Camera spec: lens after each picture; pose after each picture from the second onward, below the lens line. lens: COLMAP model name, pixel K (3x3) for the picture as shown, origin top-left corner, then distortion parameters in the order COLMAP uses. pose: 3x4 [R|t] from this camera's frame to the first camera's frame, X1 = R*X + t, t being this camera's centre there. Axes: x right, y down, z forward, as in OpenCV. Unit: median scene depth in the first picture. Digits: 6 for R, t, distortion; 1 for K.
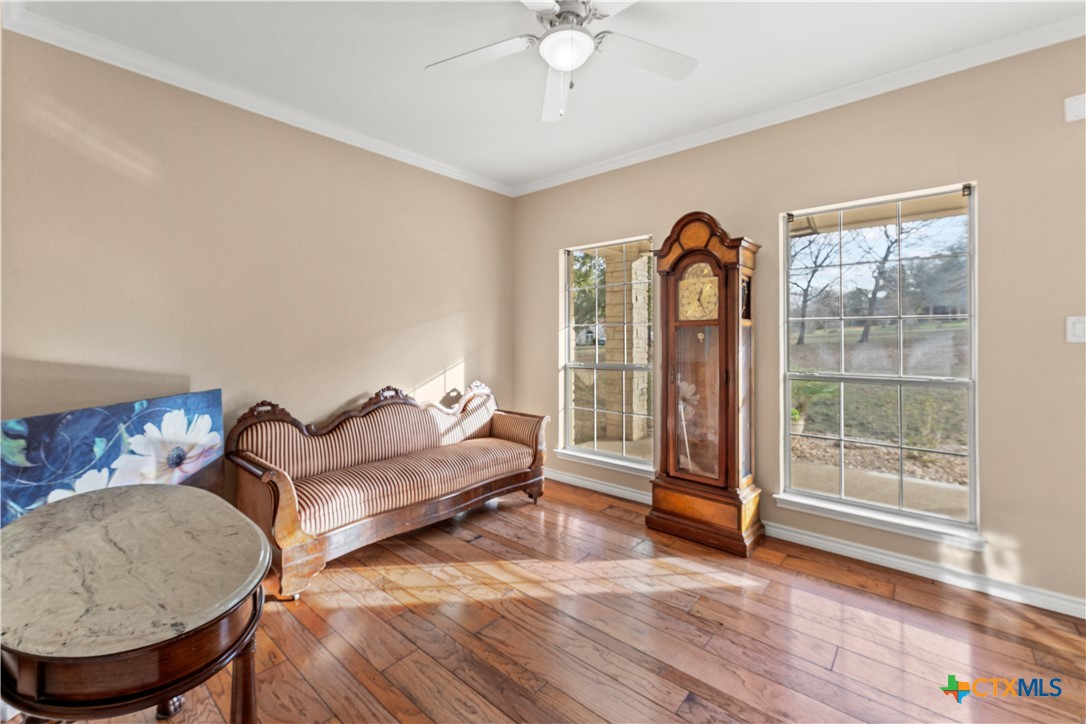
lens RADIAL K [[451.6, 0, 539.6], [0, 451.6, 331.6], [0, 0, 1]] dist [-0.000869, -0.000085]
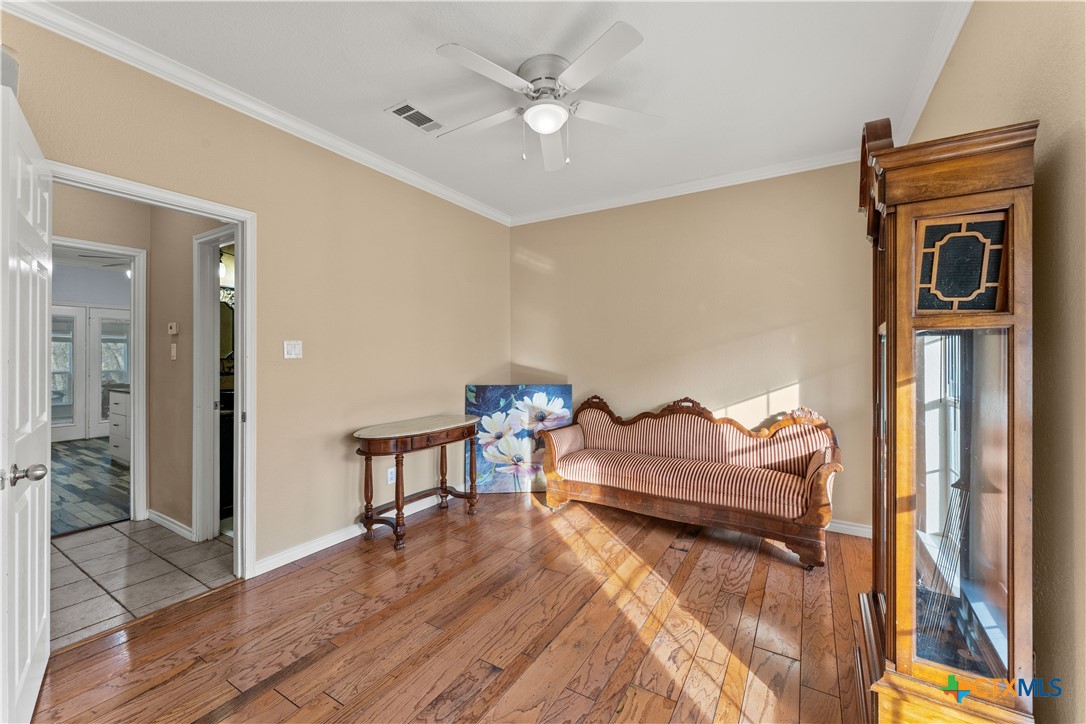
lens RADIAL K [[443.7, 0, 525.2], [0, 443.7, 352.6], [0, 0, 1]] dist [-0.000520, 0.000052]
pose [[0.146541, -0.003281, -0.989199, 0.958160], [0.012892, 0.999916, -0.001407, 0.006506], [0.989121, -0.012546, 0.146571, 0.600844]]
